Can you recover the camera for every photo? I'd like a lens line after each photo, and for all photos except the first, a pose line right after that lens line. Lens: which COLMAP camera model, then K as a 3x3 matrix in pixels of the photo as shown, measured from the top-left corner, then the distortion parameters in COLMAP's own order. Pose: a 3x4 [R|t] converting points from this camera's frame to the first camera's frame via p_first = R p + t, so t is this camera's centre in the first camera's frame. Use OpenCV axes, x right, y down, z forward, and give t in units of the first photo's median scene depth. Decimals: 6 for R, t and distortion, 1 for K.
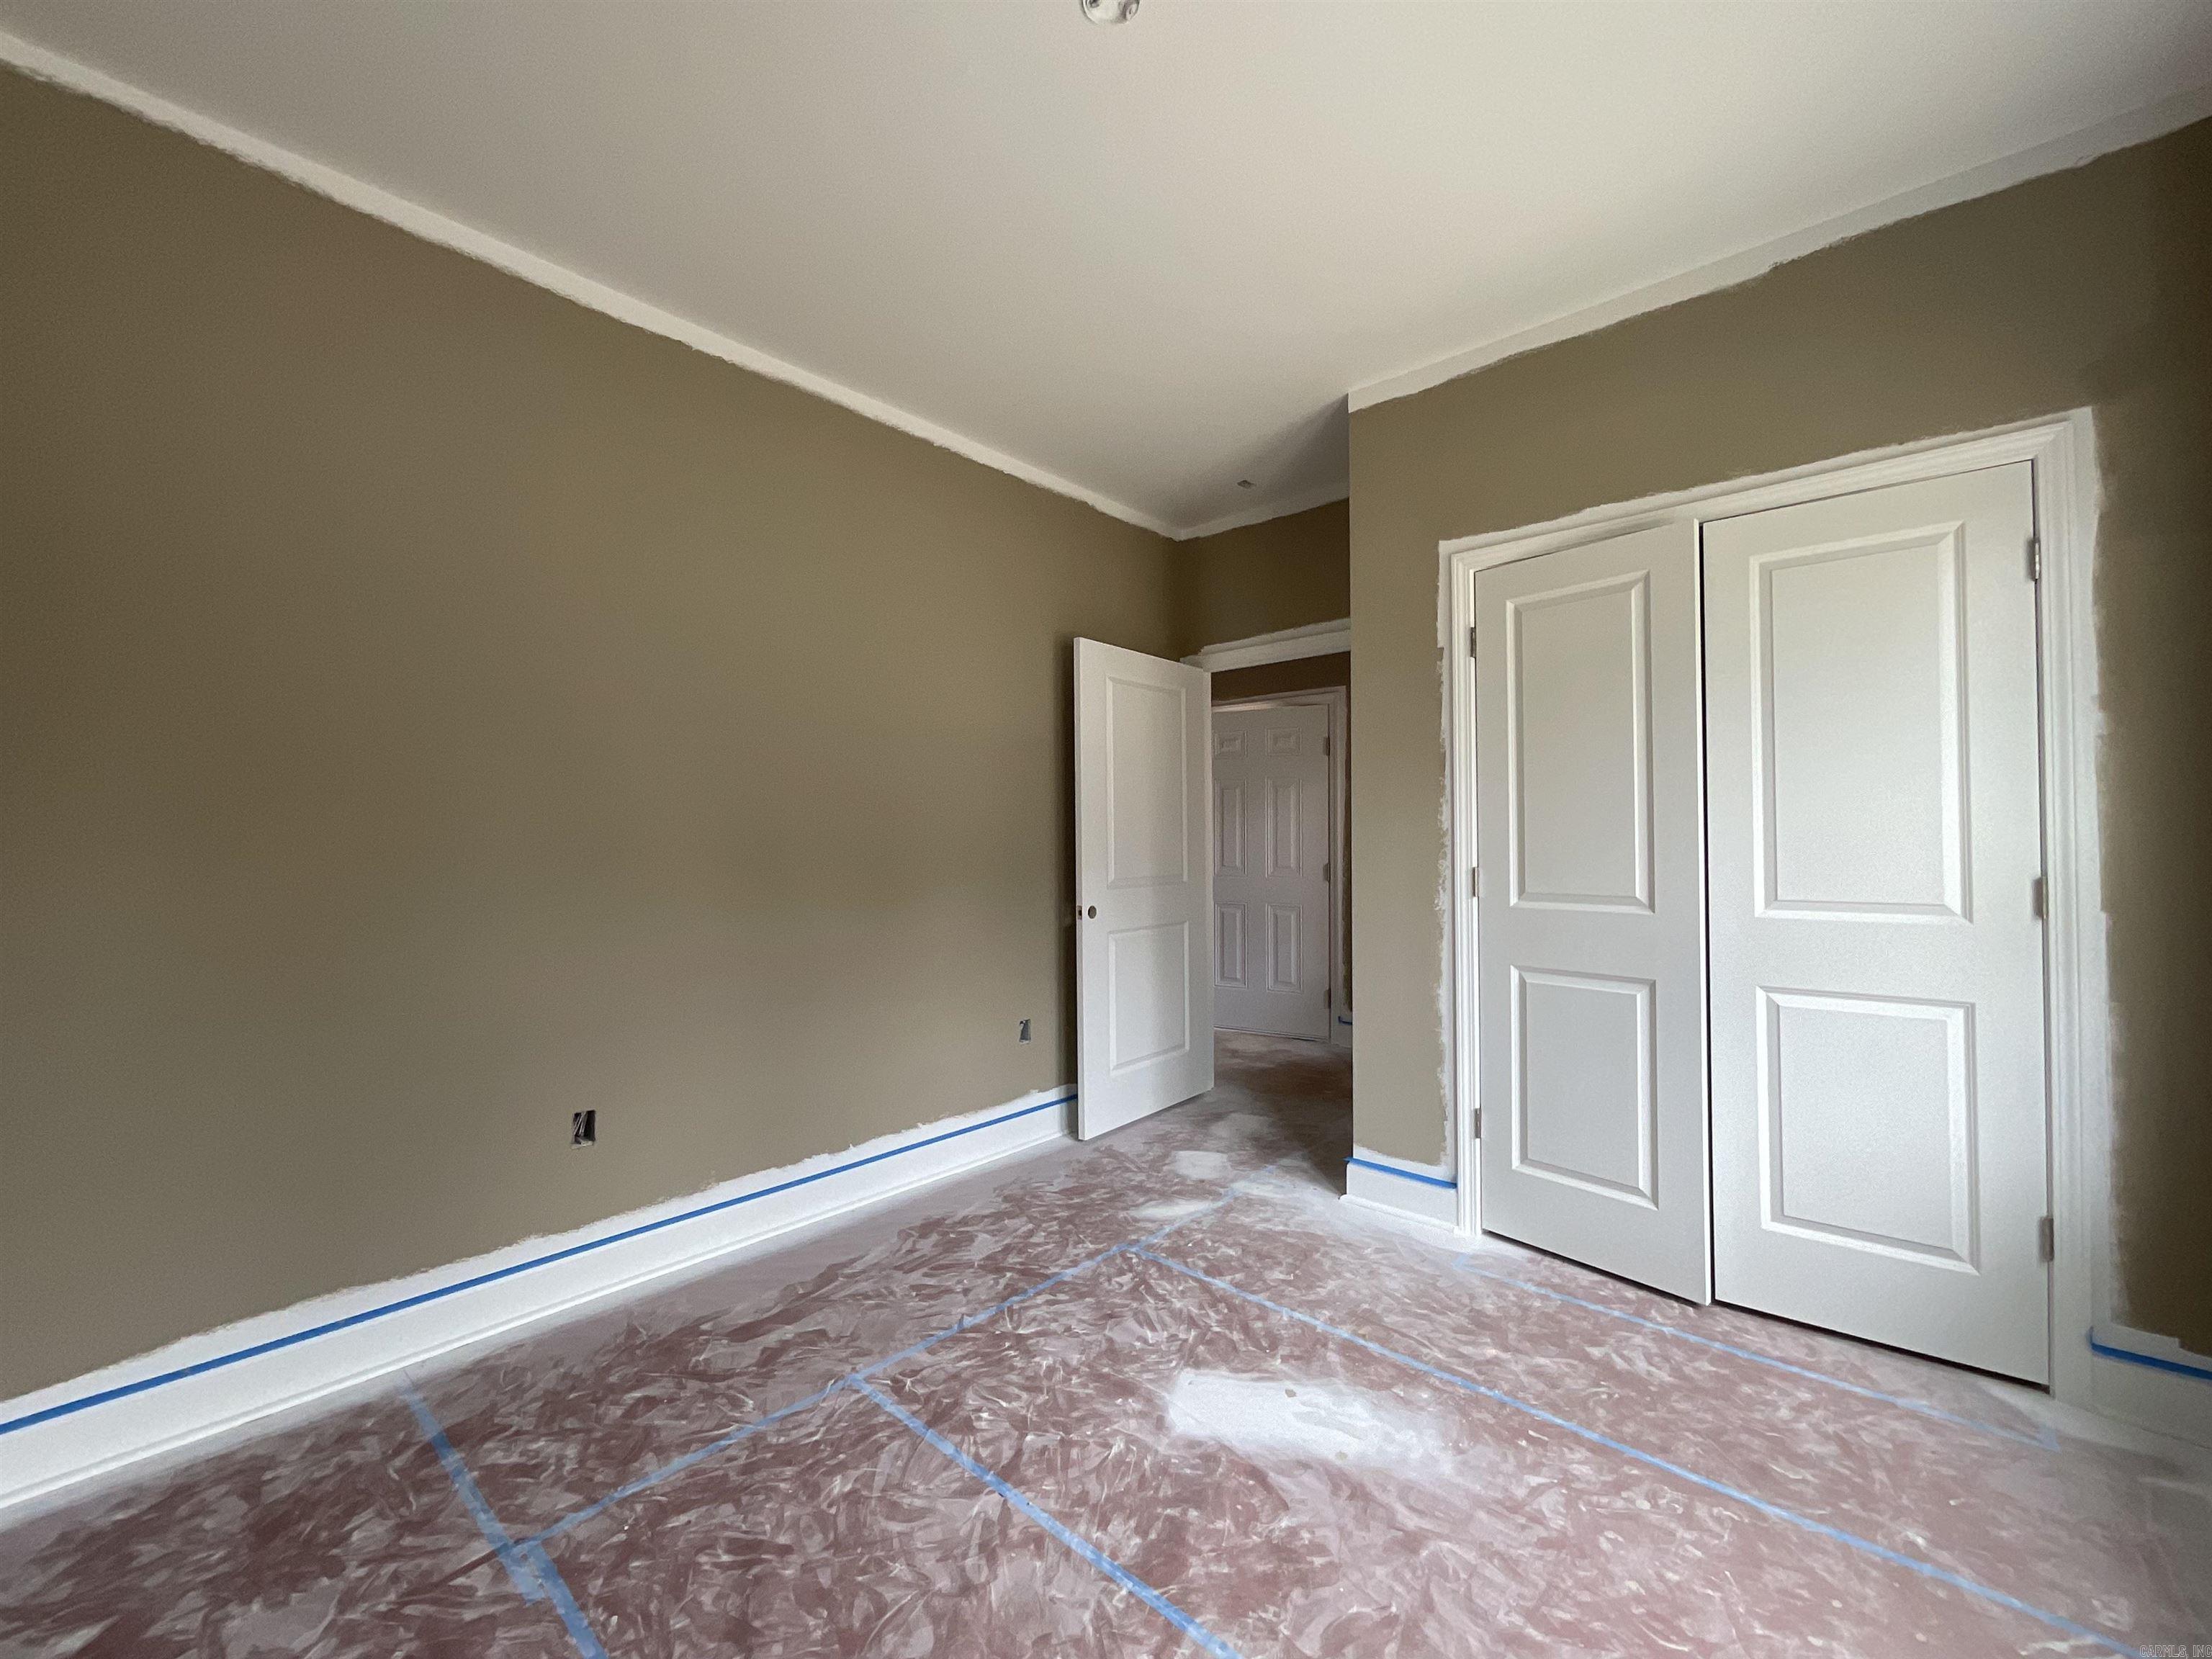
lens RADIAL K [[897.6, 0, 1103.2], [0, 897.6, 825.3], [0, 0, 1]] dist [-0.000023, -0.000093]
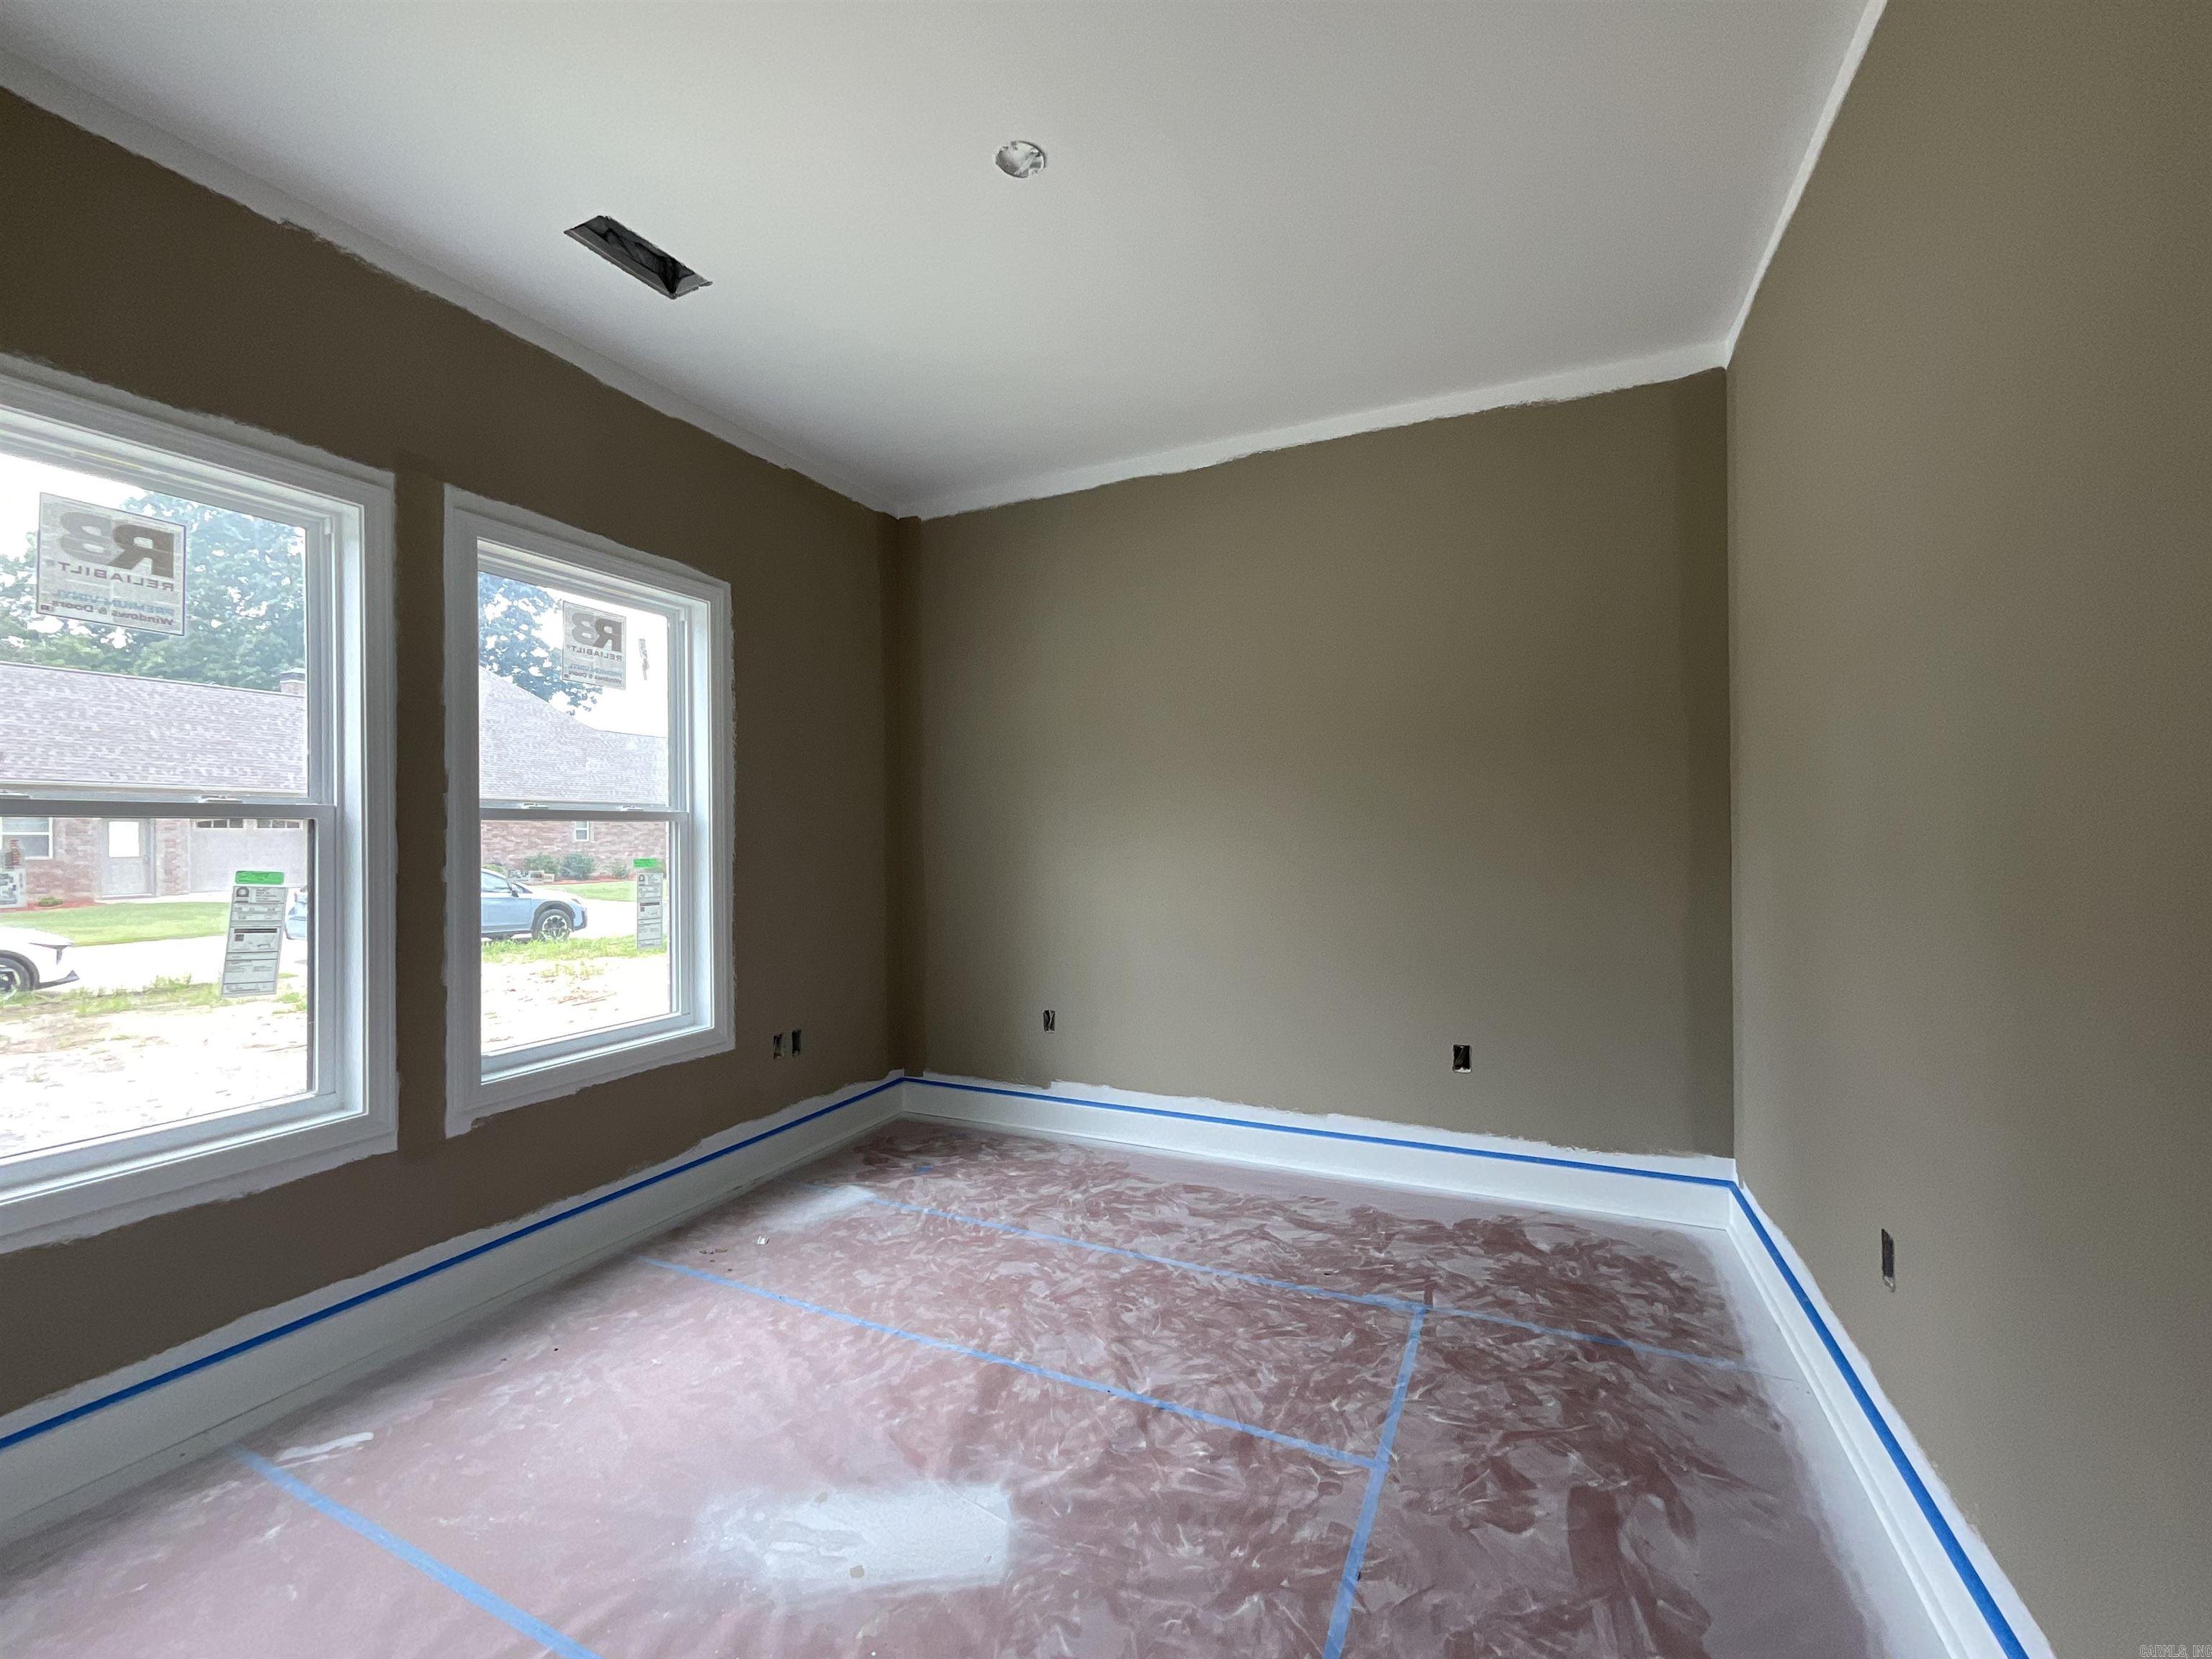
lens RADIAL K [[897.6, 0, 1113.6], [0, 897.6, 830.7], [0, 0, 1]] dist [-0.000023, -0.000093]
pose [[-0.954316, 0.012841, -0.298523, 0.256356], [0.020222, 0.999561, -0.021650, 0.023734], [0.298114, -0.026698, -0.954157, 2.112963]]
